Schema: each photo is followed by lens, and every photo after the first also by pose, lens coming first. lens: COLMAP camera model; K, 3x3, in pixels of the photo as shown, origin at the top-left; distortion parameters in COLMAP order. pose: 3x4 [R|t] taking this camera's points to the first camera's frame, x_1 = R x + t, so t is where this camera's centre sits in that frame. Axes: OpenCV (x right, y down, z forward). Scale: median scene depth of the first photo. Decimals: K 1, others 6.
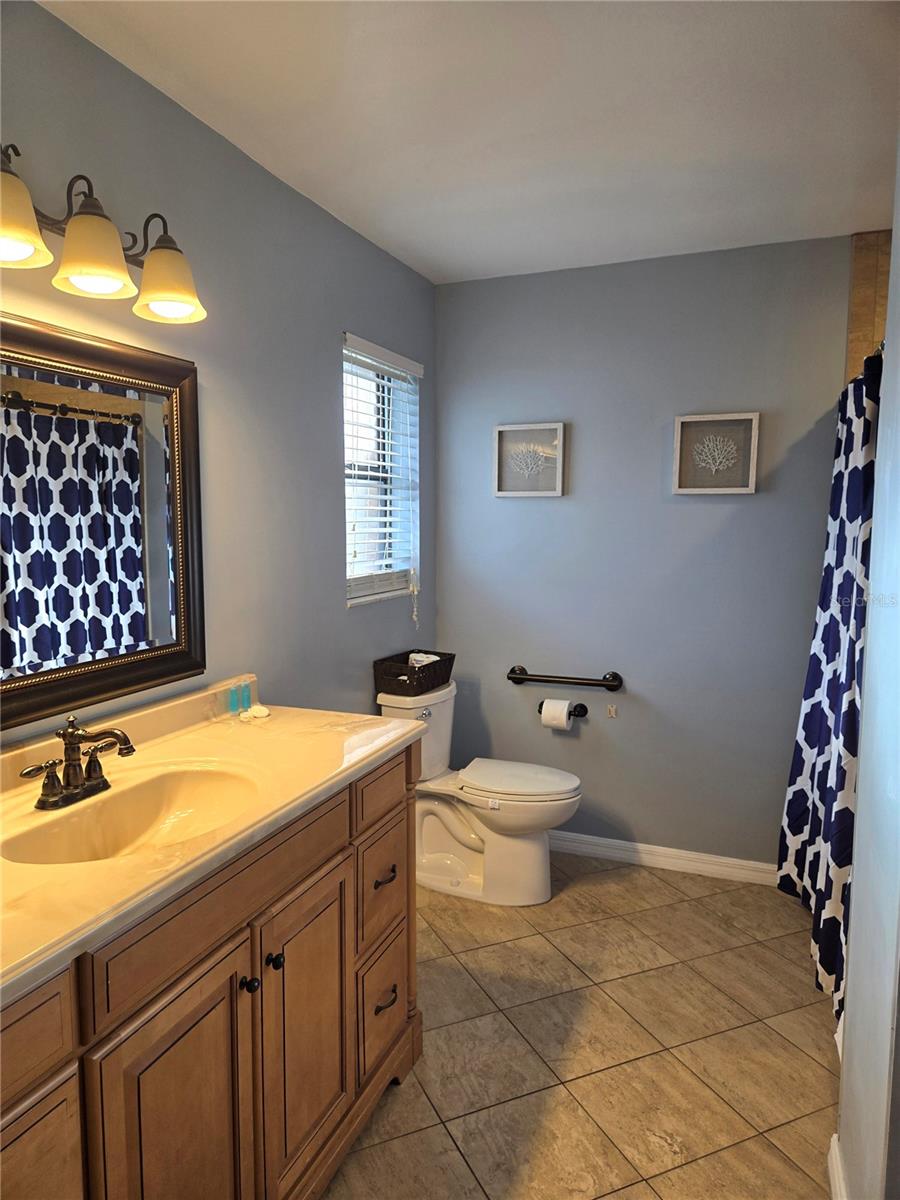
lens RADIAL K [[812.8, 0, 444.1], [0, 812.8, 604.9], [0, 0, 1]] dist [0.077296, -0.058486]
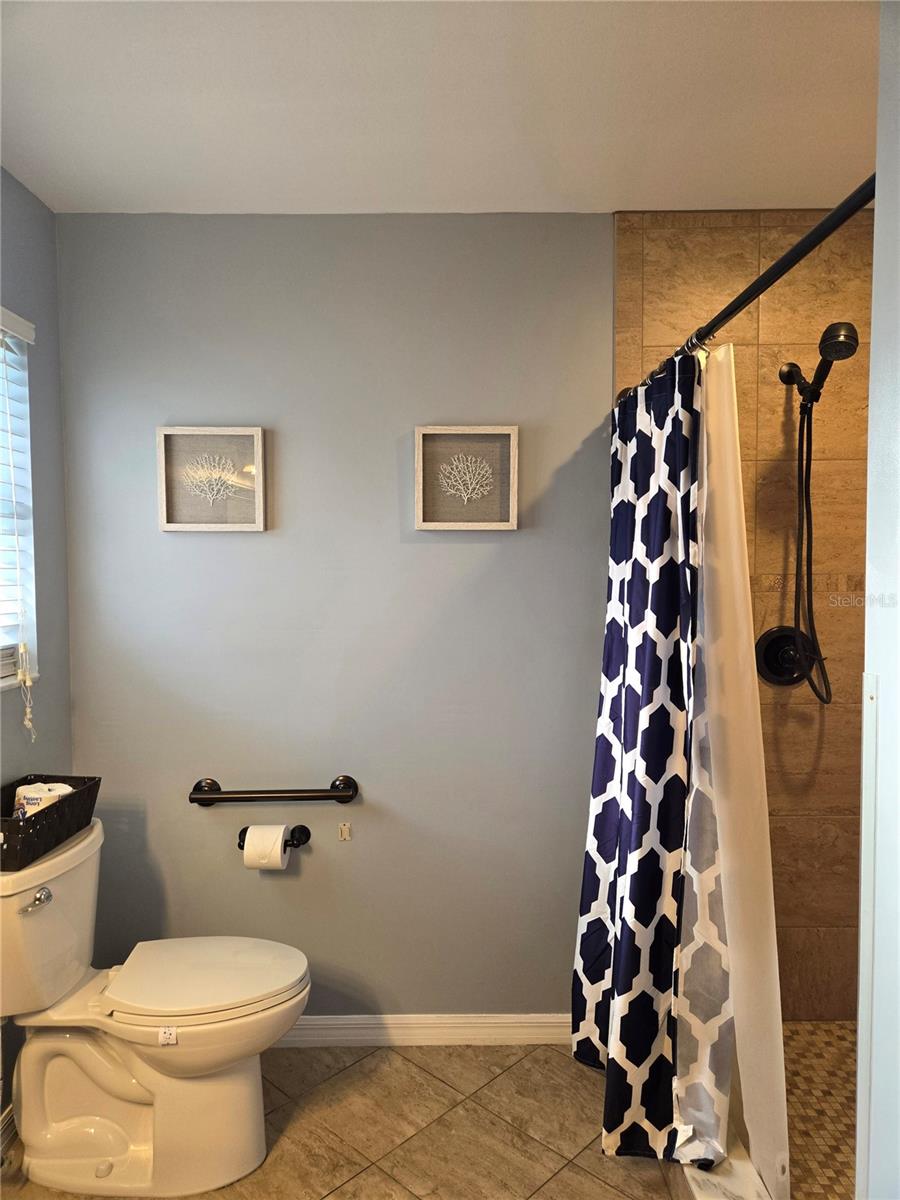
lens RADIAL K [[812.8, 0, 442.6], [0, 812.8, 603.1], [0, 0, 1]] dist [0.077296, -0.058486]
pose [[0.929945, -0.023750, 0.366931, 0.029753], [0.046315, 0.997530, -0.052813, -0.029327], [-0.364770, 0.066107, 0.928748, 0.314010]]
